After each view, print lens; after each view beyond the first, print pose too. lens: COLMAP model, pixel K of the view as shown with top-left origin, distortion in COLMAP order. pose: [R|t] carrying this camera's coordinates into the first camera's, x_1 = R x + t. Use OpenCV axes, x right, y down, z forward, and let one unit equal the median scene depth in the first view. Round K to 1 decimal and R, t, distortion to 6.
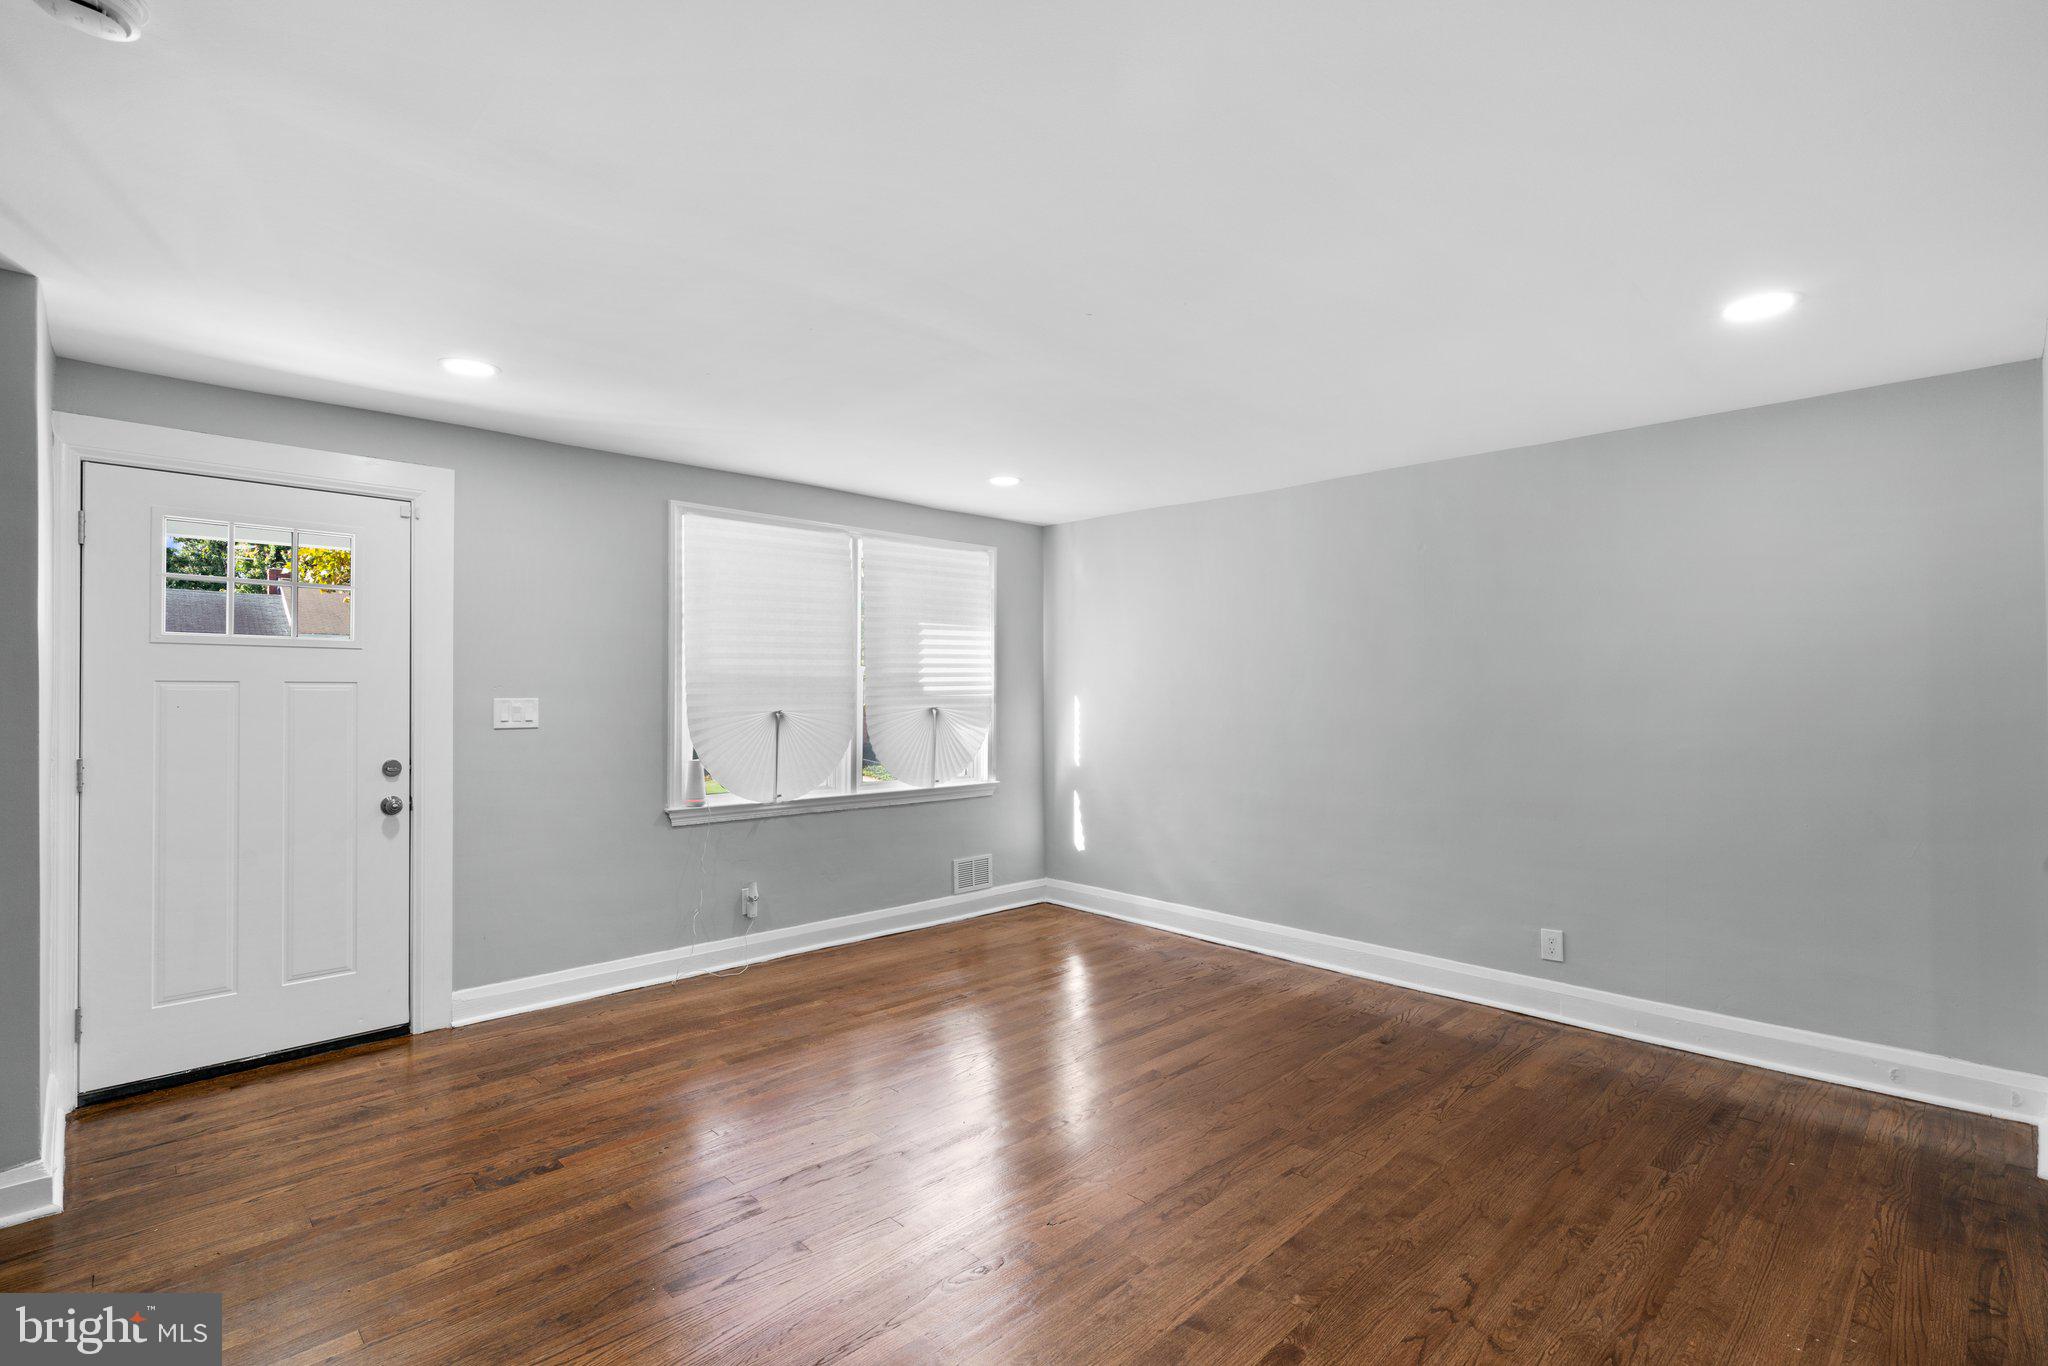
lens RADIAL K [[942.6, 0, 1026.3], [0, 942.6, 692.7], [0, 0, 1]] dist [0.000878, 0.001059]
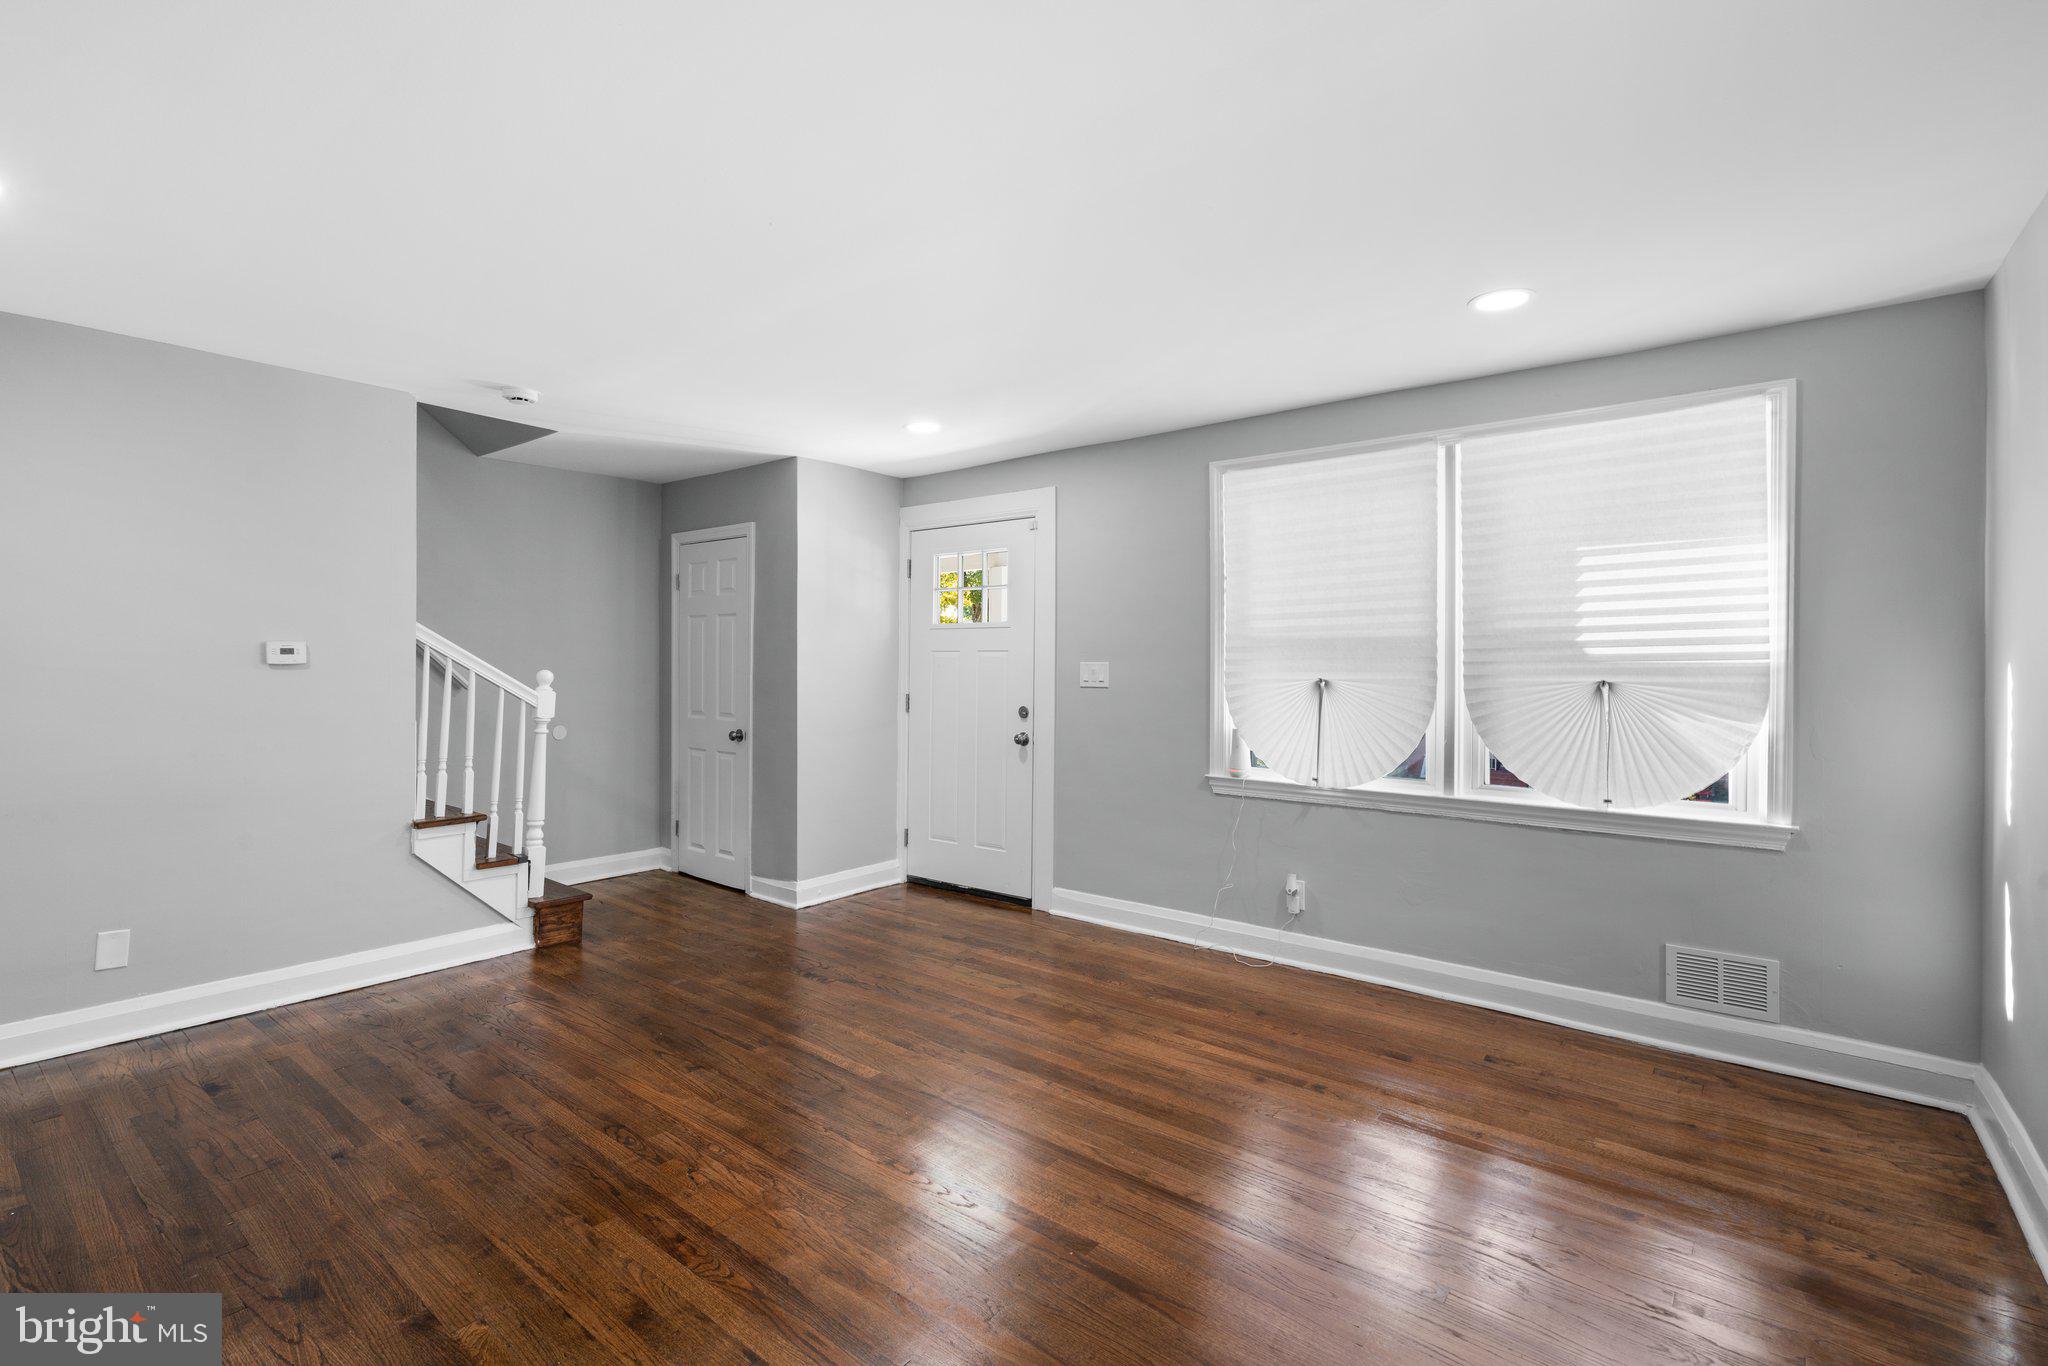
lens RADIAL K [[958.0, 0, 1024.0], [0, 958.0, 683.0], [0, 0, 1]] dist [-0.004857, -0.000286]
pose [[0.116211, 0.014696, -0.993116, 0.560845], [-0.009529, 0.999861, 0.013681, 0.013790], [0.993179, 0.007873, 0.116335, 0.645078]]
